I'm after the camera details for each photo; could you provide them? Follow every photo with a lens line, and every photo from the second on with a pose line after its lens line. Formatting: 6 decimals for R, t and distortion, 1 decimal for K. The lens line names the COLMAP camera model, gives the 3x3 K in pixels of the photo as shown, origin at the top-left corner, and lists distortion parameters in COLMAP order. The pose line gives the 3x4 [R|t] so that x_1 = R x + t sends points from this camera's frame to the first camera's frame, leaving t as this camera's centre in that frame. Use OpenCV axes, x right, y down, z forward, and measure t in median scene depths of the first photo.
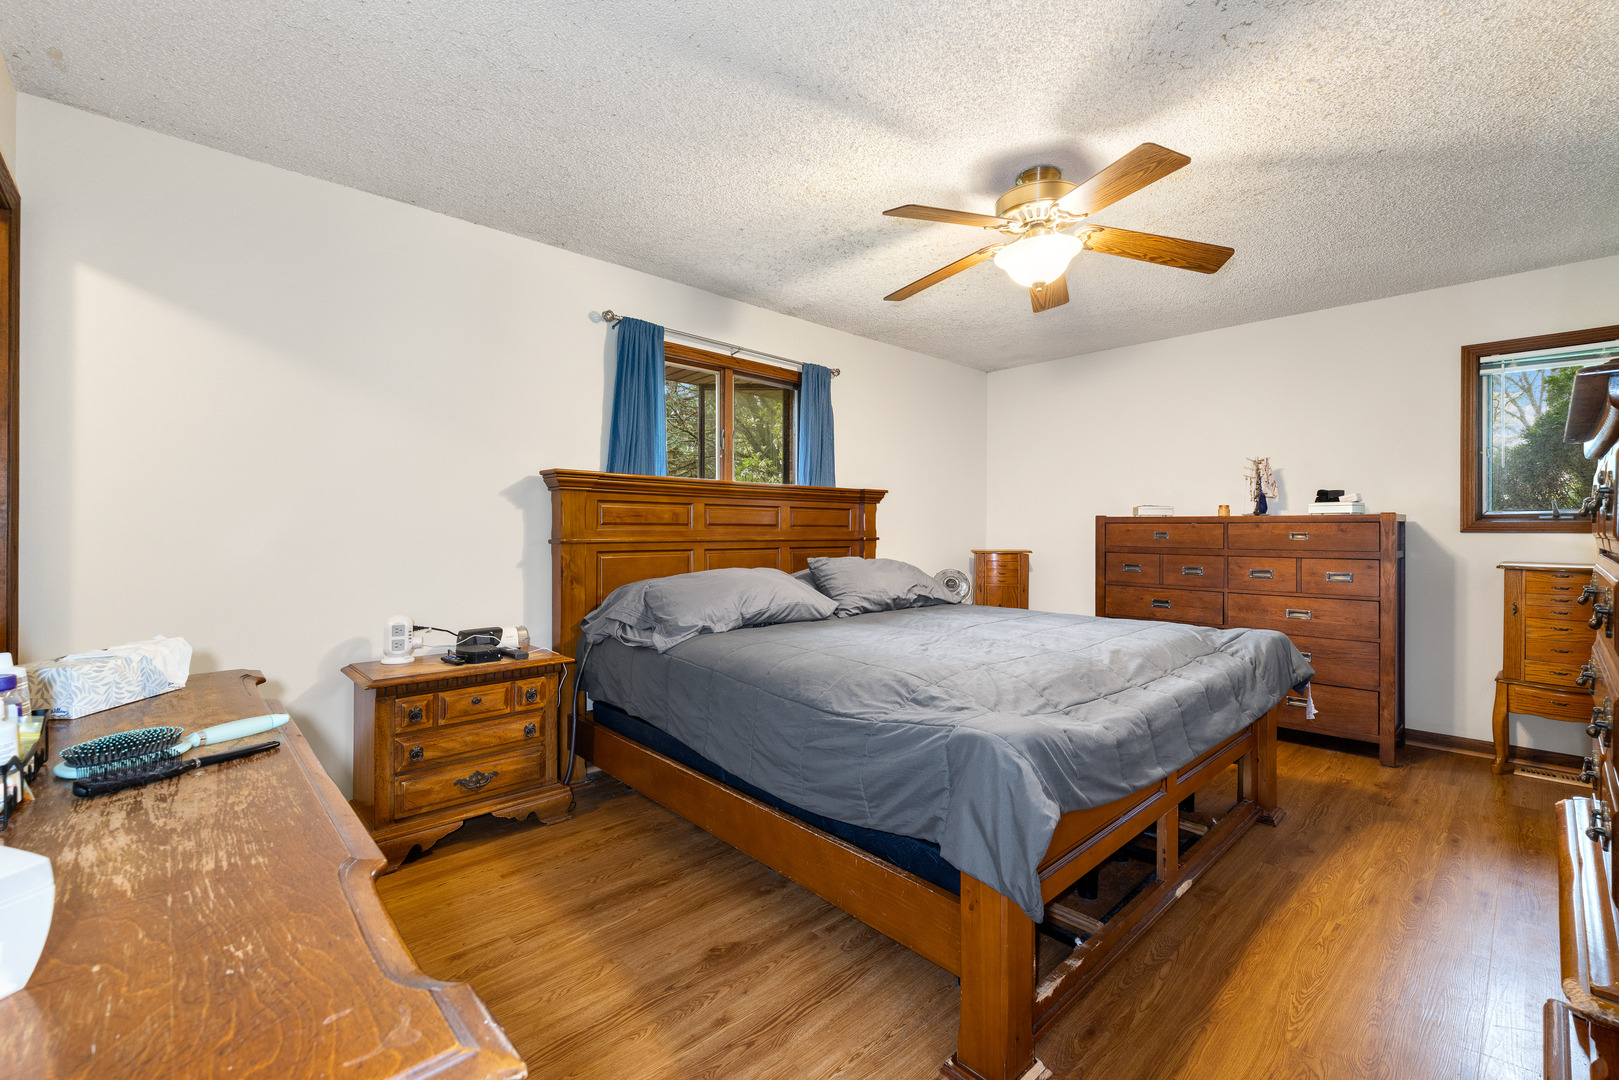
lens RADIAL K [[669.6, 0, 808.2], [0, 669.6, 527.6], [0, 0, 1]] dist [0.018474, -0.014000]
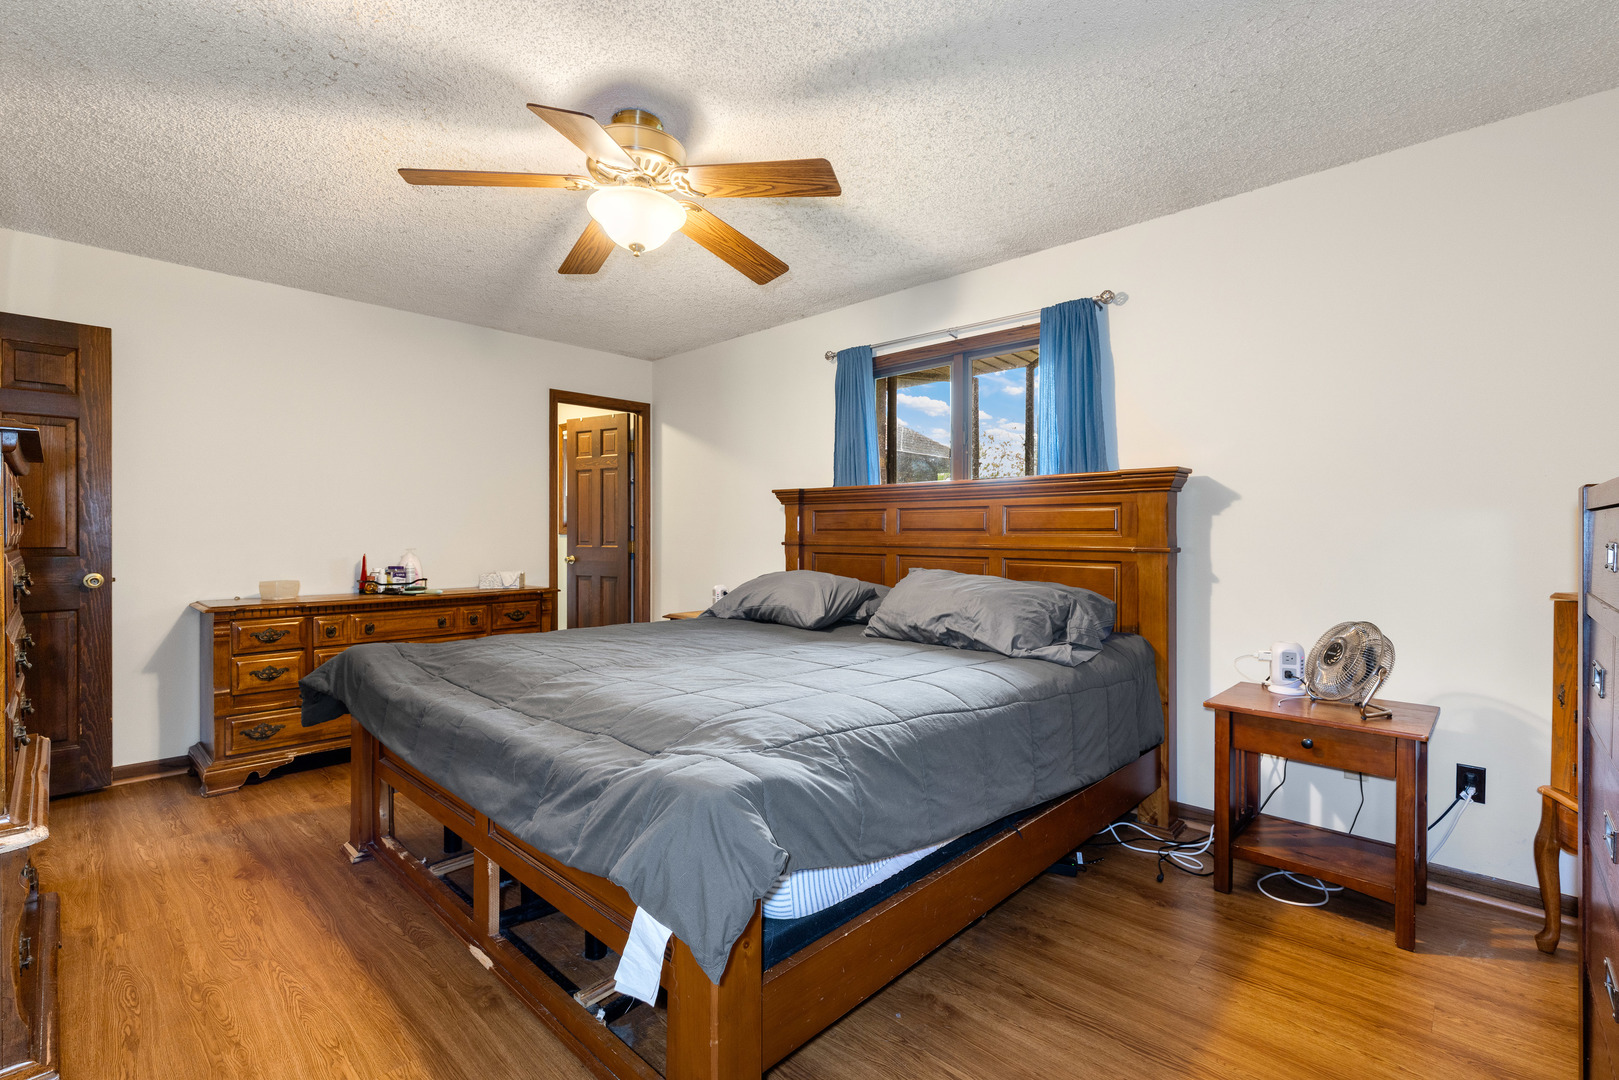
lens RADIAL K [[707.2, 0, 809.5], [0, 707.2, 540.0], [0, 0, 1]] dist [0.021299, -0.016873]
pose [[0.074658, 0.003637, -0.997203, 0.915194], [-0.000002, 0.999993, 0.003647, 0.006433], [0.997209, -0.000270, 0.074657, 0.833824]]
